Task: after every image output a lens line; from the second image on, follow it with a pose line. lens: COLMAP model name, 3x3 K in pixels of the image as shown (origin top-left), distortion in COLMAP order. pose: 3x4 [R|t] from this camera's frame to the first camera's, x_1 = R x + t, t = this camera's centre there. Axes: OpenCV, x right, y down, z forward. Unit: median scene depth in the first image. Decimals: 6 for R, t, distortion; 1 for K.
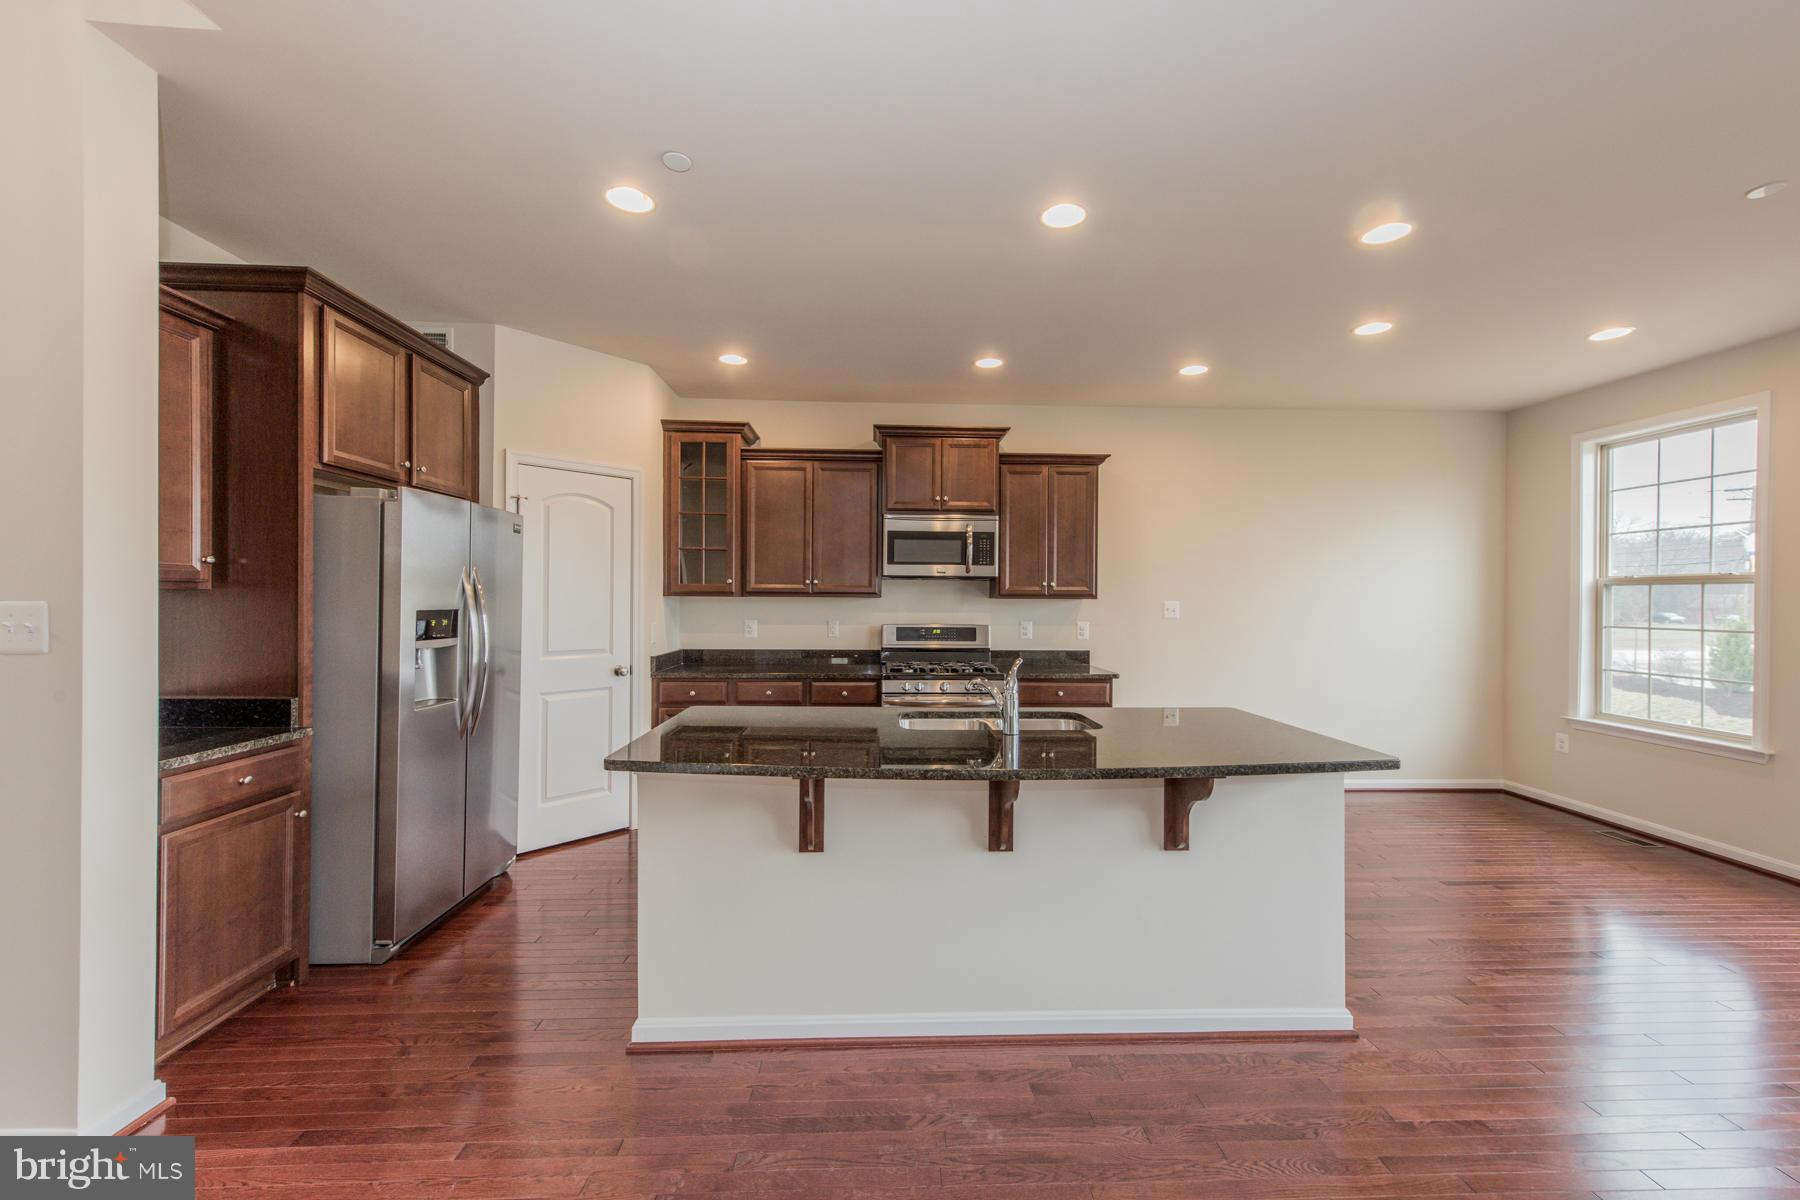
lens RADIAL K [[704.3, 0, 905.8], [0, 704.3, 601.5], [0, 0, 1]] dist [0.015753, -0.005041]
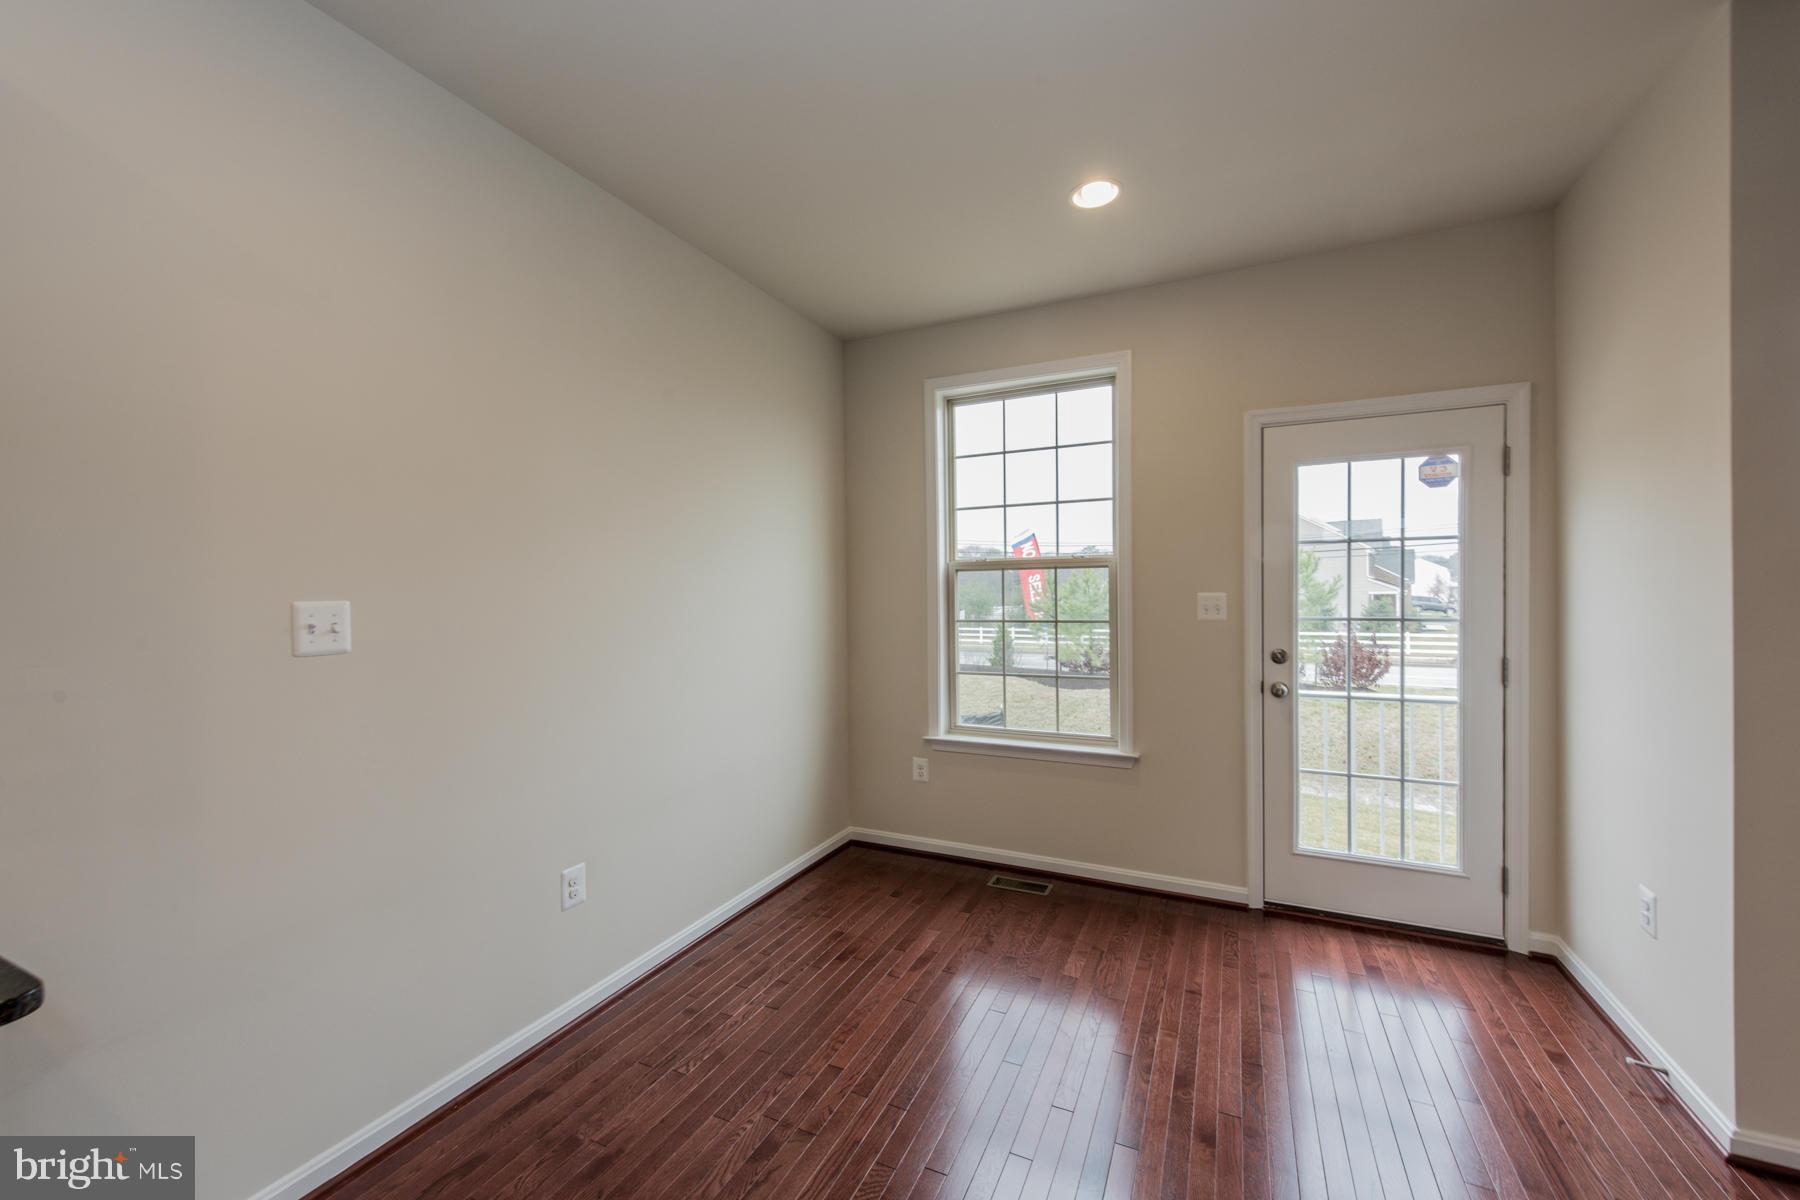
lens RADIAL K [[704.3, 0, 905.8], [0, 704.3, 601.5], [0, 0, 1]] dist [0.015753, -0.005041]
pose [[0.465405, -0.022282, 0.884817, 0.238104], [0.019462, 0.999699, 0.014938, -0.000273], [-0.884884, 0.010268, 0.465699, 0.682627]]
